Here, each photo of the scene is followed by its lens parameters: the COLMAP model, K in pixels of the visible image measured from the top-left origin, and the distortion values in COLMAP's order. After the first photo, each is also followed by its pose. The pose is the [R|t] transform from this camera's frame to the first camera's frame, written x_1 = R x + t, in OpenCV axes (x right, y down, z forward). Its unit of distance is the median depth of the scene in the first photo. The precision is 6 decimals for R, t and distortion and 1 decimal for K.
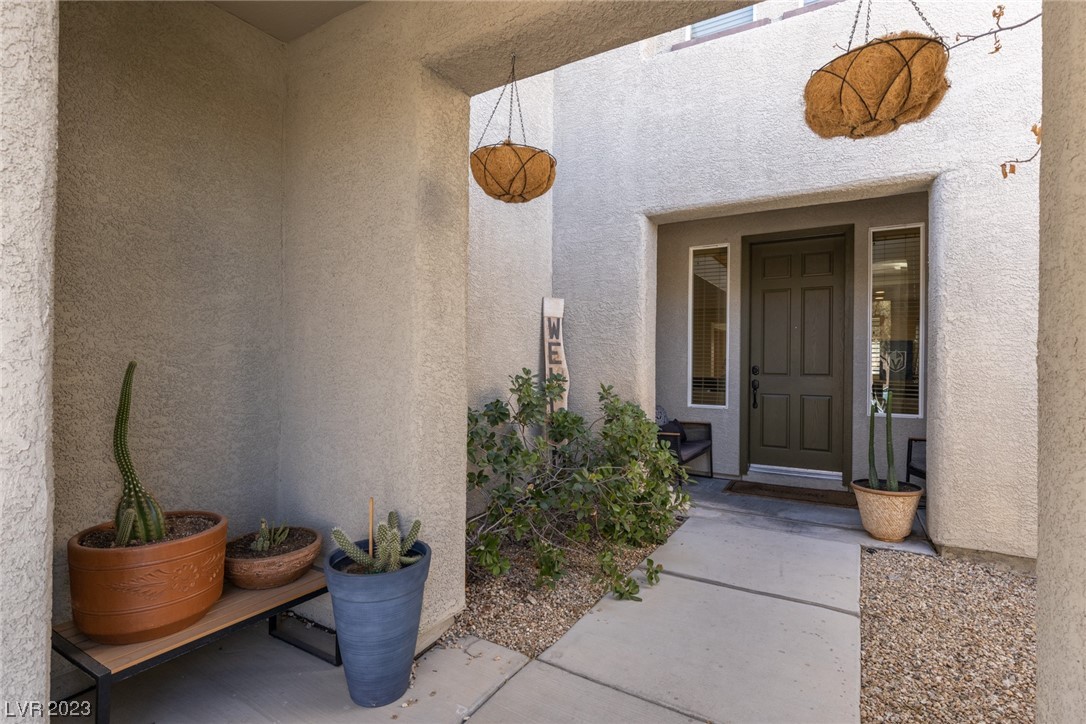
lens RADIAL K [[530.6, 0, 543.6], [0, 530.6, 361.9], [0, 0, 1]] dist [0.000041, -0.000496]
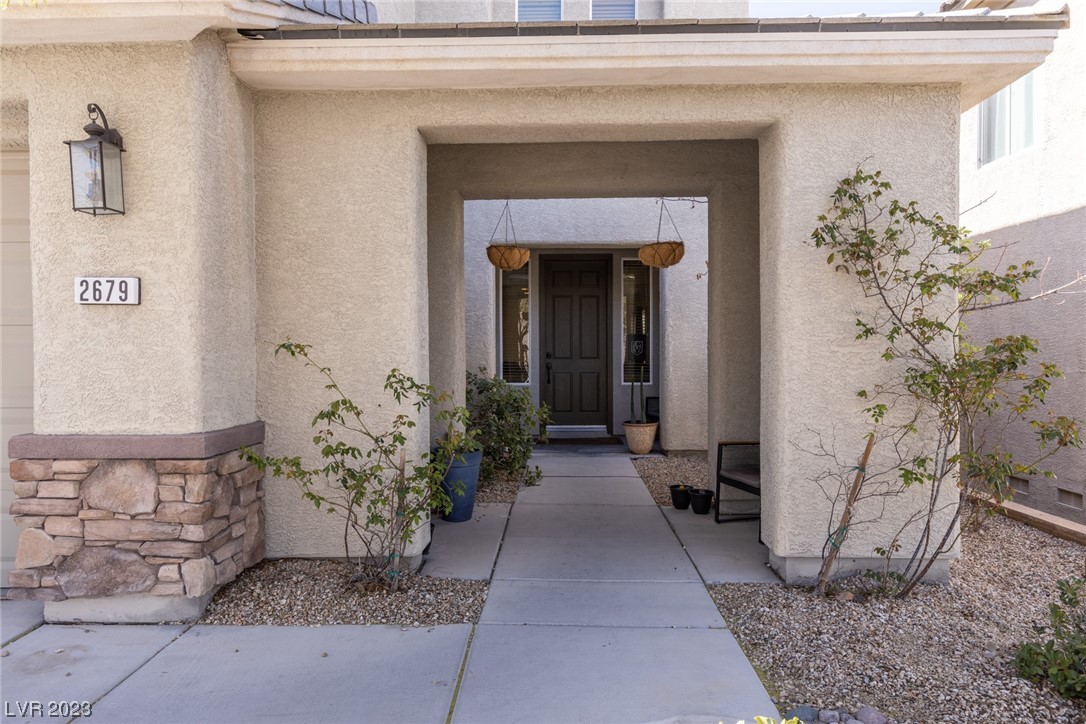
lens RADIAL K [[684.0, 0, 549.6], [0, 684.0, 361.2], [0, 0, 1]] dist [0.000189, 0.001650]
pose [[0.866737, -0.018685, 0.498415, -0.566346], [0.010002, 0.999748, 0.020087, -0.005713], [-0.498665, -0.012425, 0.866706, -0.609571]]
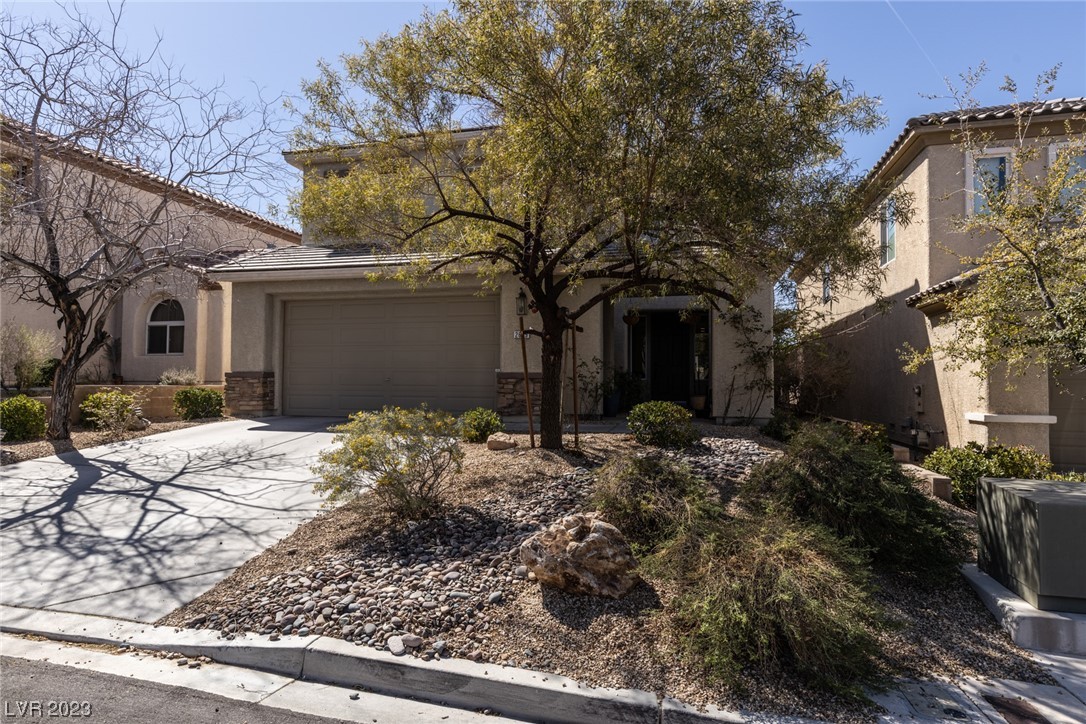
lens RADIAL K [[610.8, 0, 541.9], [0, 610.8, 362.7], [0, 0, 1]] dist [0.015005, -0.003320]
pose [[0.958828, 0.008393, 0.283865, -1.223001], [0.000019, 0.999561, -0.029617, 0.113747], [-0.283989, 0.028403, 0.958407, -2.118724]]
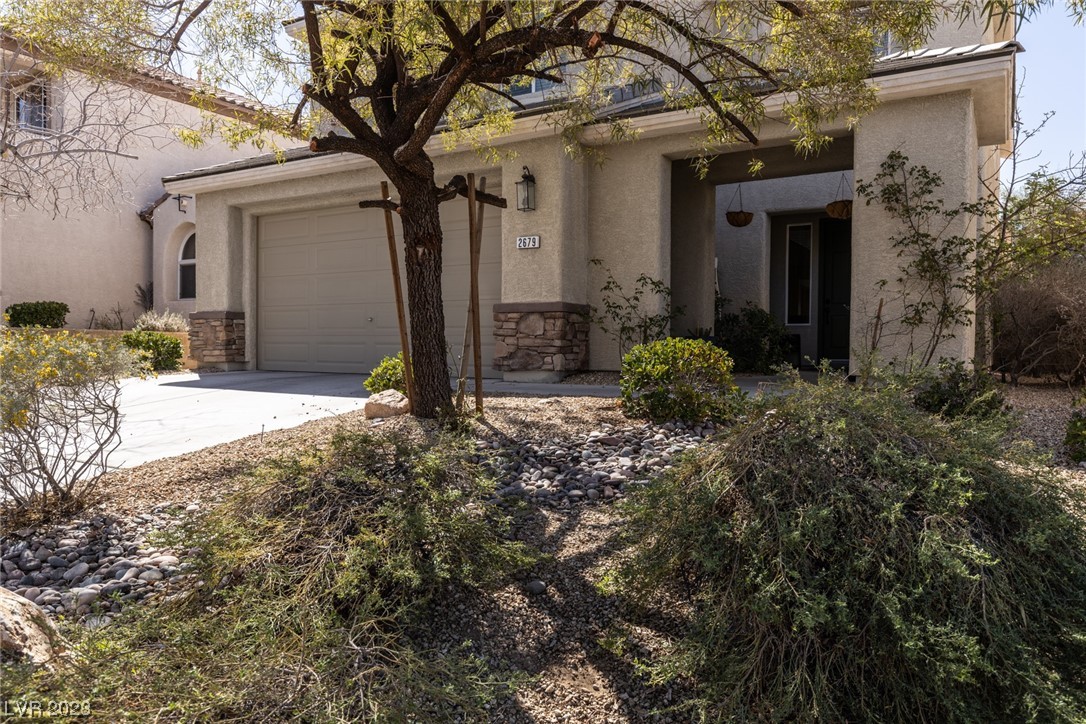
lens RADIAL K [[758.0, 0, 545.6], [0, 758.0, 362.0], [0, 0, 1]] dist [0.000856, 0.003340]
pose [[0.999921, 0.000536, -0.012594, -0.541395], [-0.000266, 0.999769, 0.021492, 0.188808], [0.012603, -0.021487, 0.999690, -1.662828]]
